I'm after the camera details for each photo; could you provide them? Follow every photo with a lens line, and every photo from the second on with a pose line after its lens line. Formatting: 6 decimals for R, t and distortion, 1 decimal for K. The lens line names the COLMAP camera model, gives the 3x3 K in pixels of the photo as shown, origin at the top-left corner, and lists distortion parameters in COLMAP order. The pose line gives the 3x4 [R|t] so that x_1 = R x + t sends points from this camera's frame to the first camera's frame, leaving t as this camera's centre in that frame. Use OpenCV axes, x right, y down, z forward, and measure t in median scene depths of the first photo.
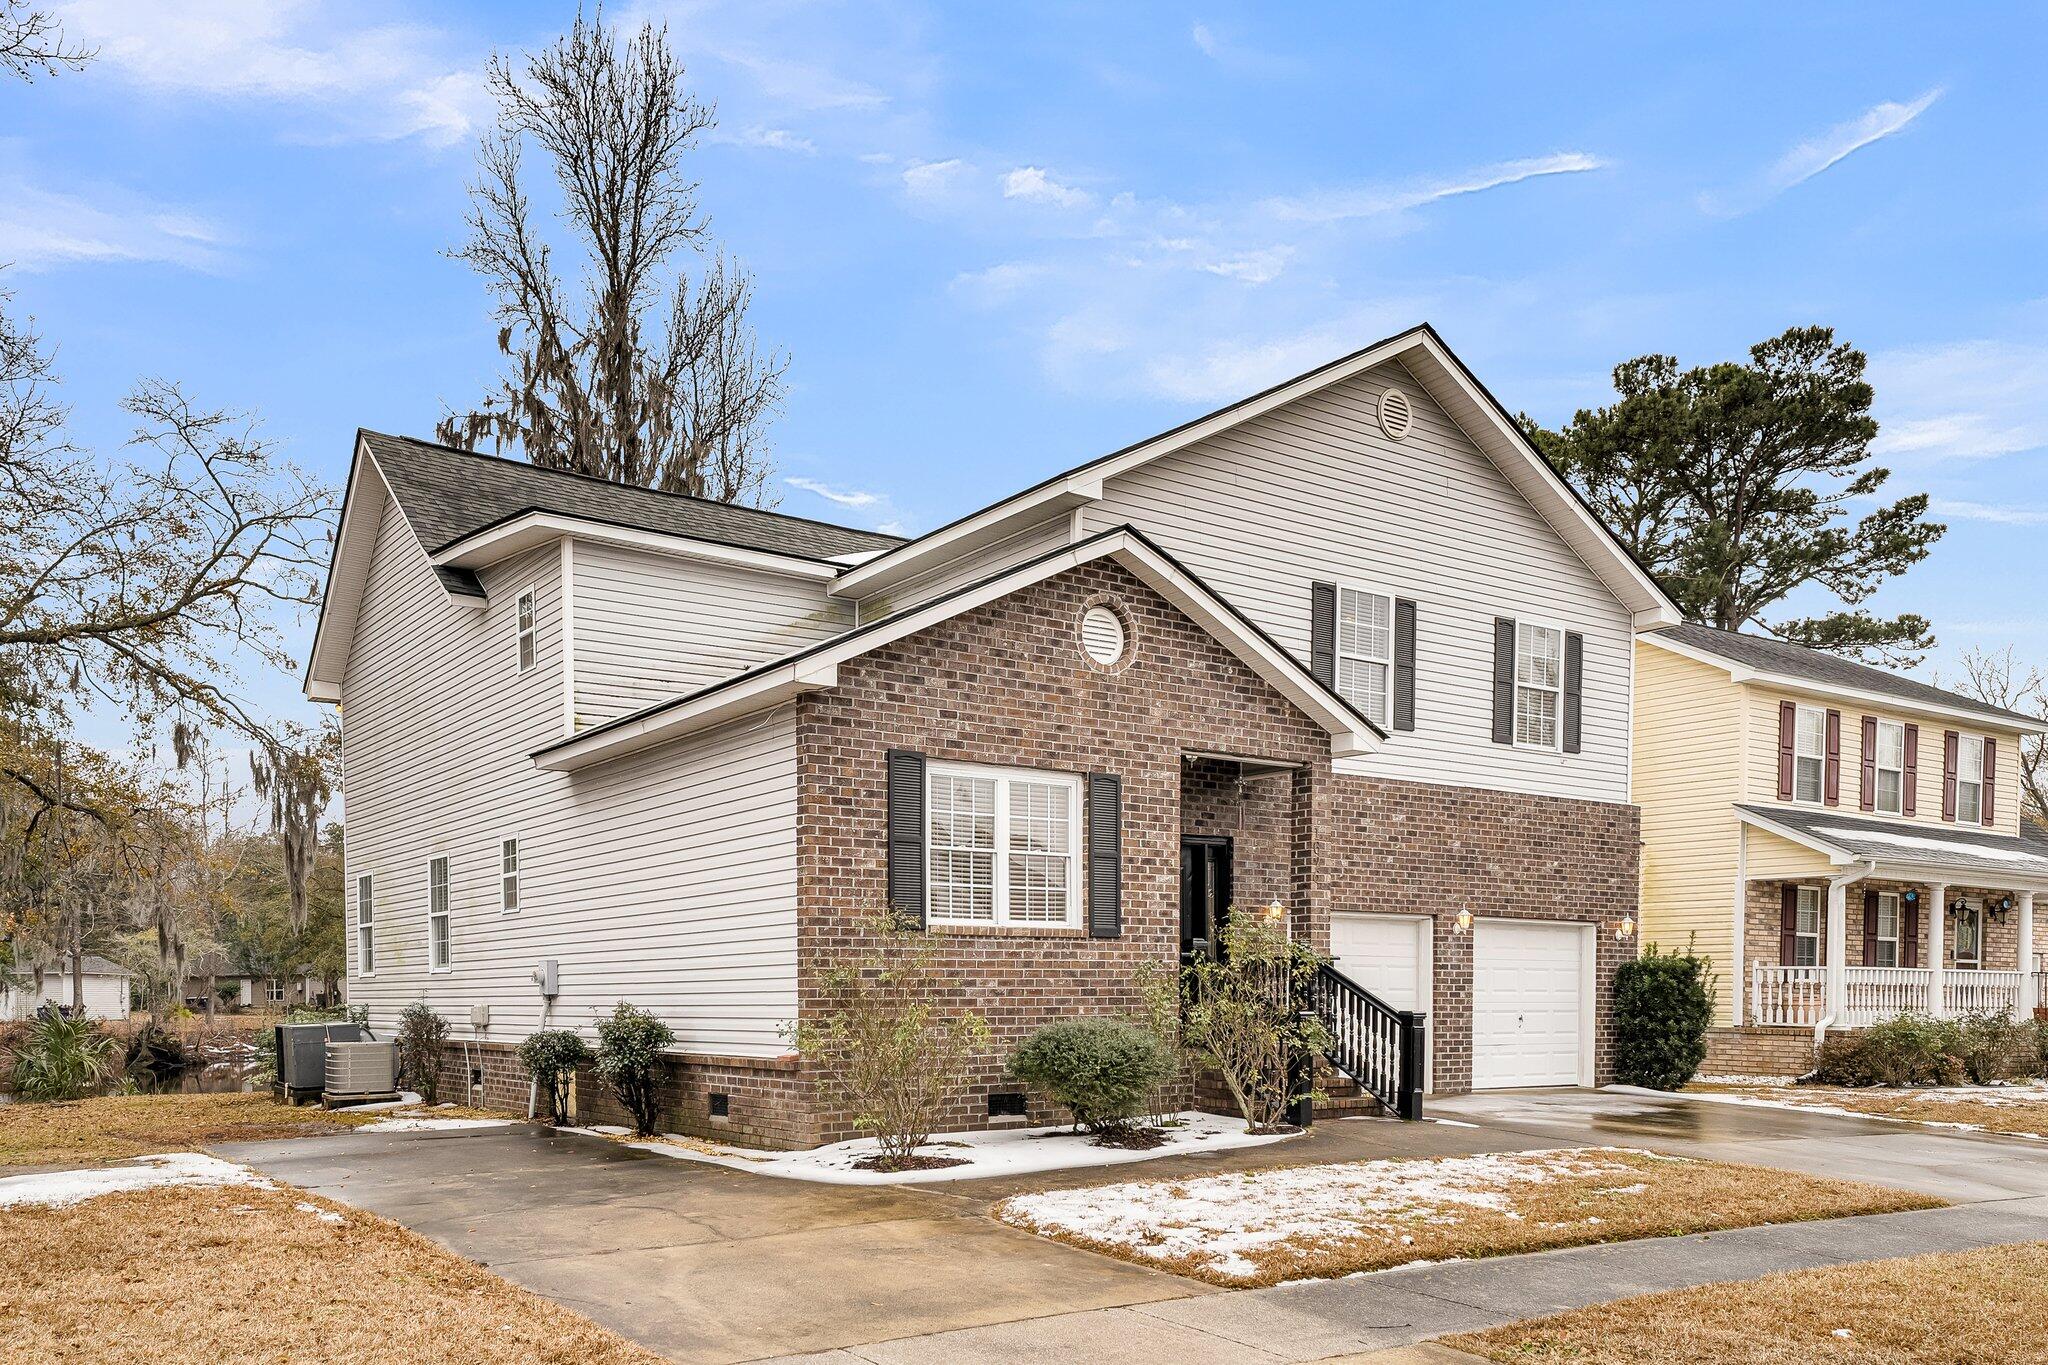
lens RADIAL K [[1616.8, 0, 1024.6], [0, 1616.8, 749.9], [0, 0, 1]] dist [0.036890, 0.001533]
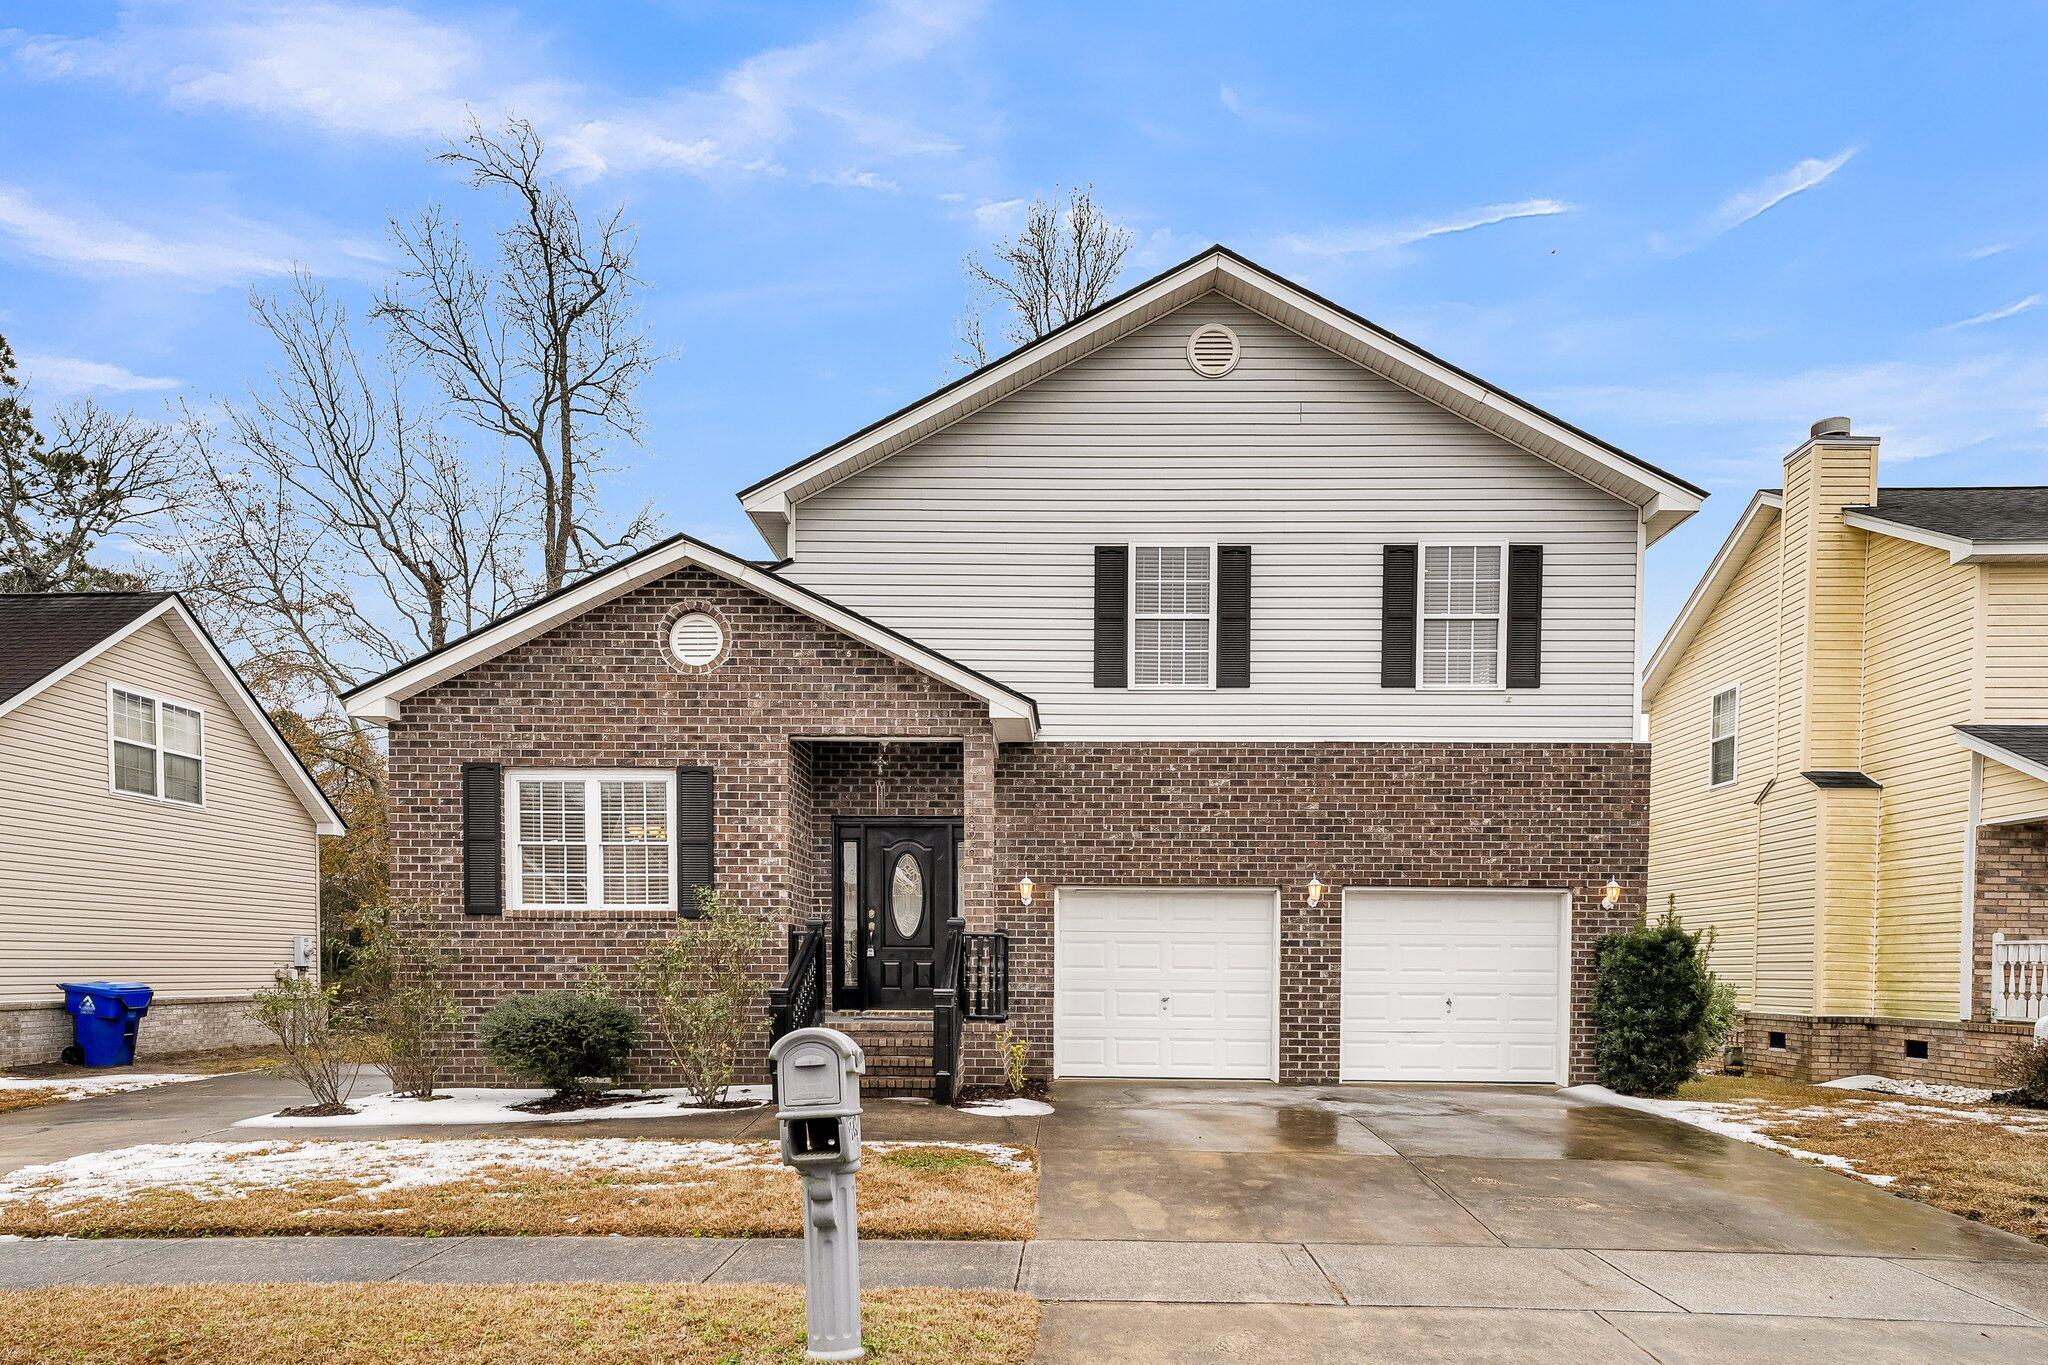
lens RADIAL K [[1319.4, 0, 1024.5], [0, 1319.4, 783.9], [0, 0, 1]] dist [0.003863, 0.002002]
pose [[0.807834, -0.078163, -0.584205, 0.721074], [0.081782, 0.996445, -0.020230, 0.060502], [0.583709, -0.031435, 0.811354, 0.402934]]
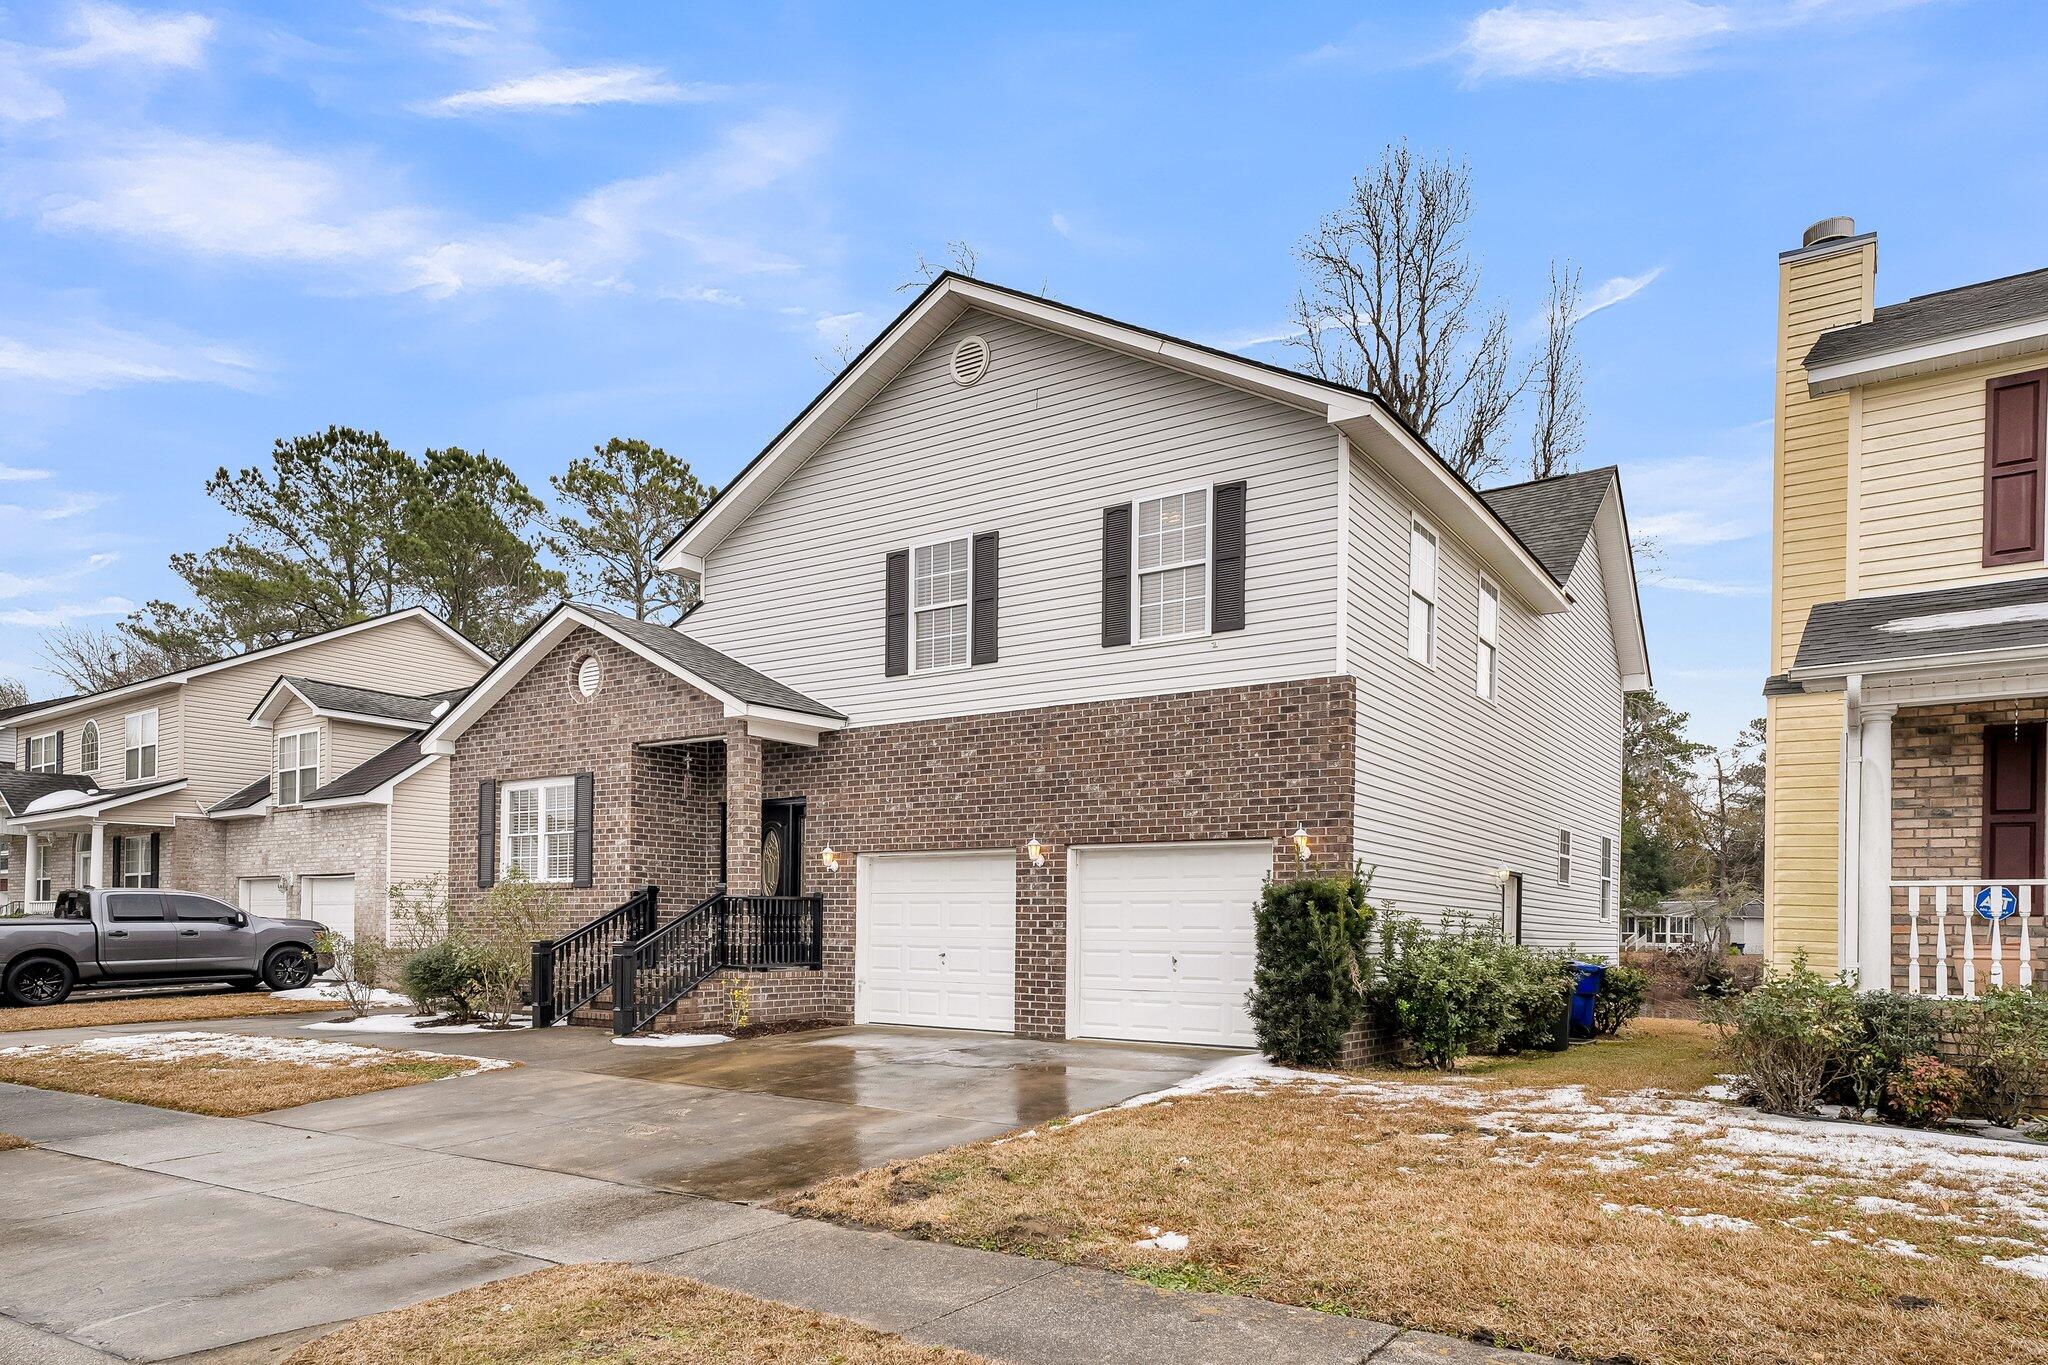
lens RADIAL K [[1278.1, 0, 1030.4], [0, 1278.1, 680.6], [0, 0, 1]] dist [-0.006146, -0.000328]
pose [[0.360113, -0.179476, -0.915482, 1.211197], [0.129183, 0.981459, -0.141595, 0.142245], [0.923921, -0.067274, 0.376621, 0.919538]]
